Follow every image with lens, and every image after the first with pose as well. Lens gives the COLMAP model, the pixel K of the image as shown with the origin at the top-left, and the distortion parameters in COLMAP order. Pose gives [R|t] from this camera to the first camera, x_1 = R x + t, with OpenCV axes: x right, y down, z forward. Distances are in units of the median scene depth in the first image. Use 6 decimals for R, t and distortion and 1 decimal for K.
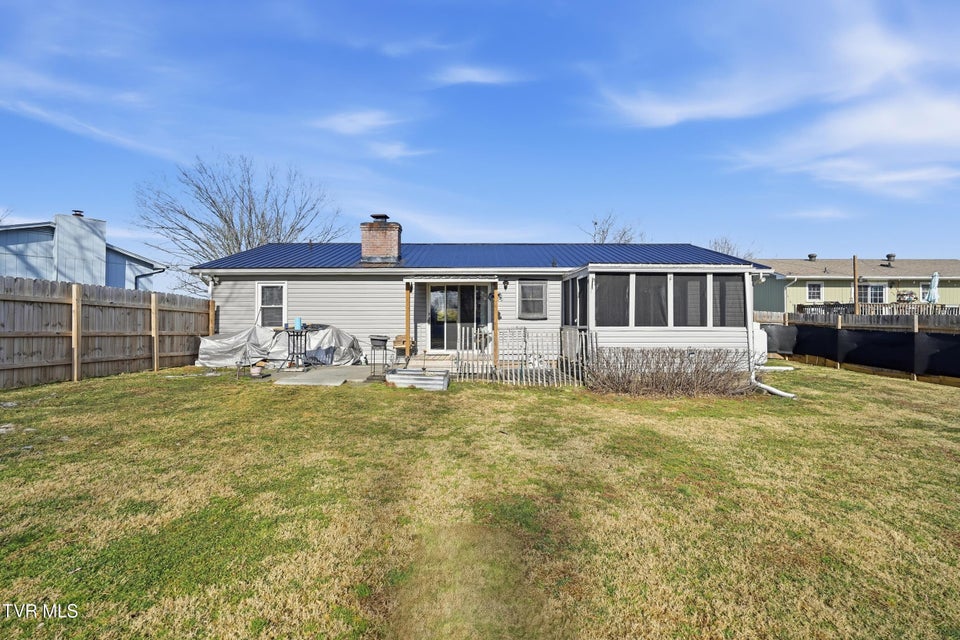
lens RADIAL K [[412.0, 0, 480.0], [0, 412.0, 320.0], [0, 0, 1]] dist [-0.002417, 0.000219]
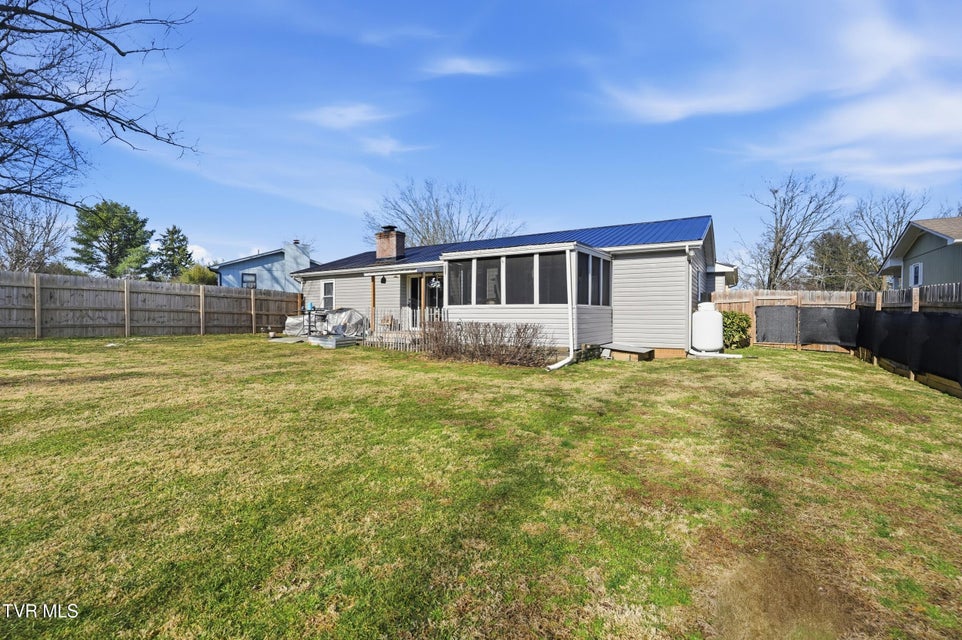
lens RADIAL K [[412.9, 0, 481.0], [0, 412.9, 320.0], [0, 0, 1]] dist [-0.002417, 0.000219]
pose [[0.856422, 0.006609, -0.516235, 0.762340], [0.000108, 0.999916, 0.012981, 0.033932], [0.516277, -0.011173, 0.856349, 0.007246]]
